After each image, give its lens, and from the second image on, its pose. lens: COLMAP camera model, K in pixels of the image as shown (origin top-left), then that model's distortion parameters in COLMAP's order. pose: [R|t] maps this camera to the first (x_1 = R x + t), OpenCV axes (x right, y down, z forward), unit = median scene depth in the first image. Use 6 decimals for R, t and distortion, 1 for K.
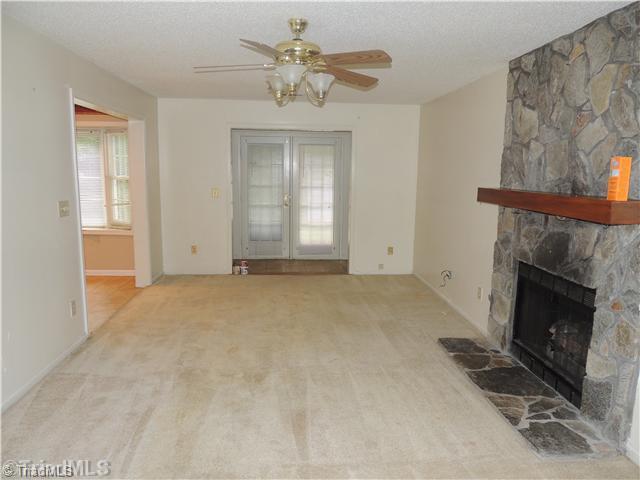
lens RADIAL K [[457.6, 0, 319.2], [0, 457.6, 239.9], [0, 0, 1]] dist [-0.014346, -0.002609]
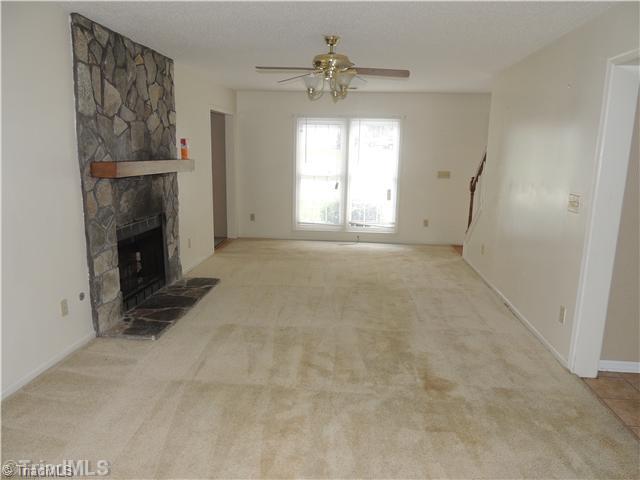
lens RADIAL K [[457.6, 0, 320.2], [0, 457.6, 239.6], [0, 0, 1]] dist [-0.014346, -0.002609]
pose [[-0.985645, -0.065467, 0.155622, -0.215704], [-0.009079, 0.940978, 0.338347, -0.312793], [-0.168588, 0.332077, -0.928064, 2.042668]]
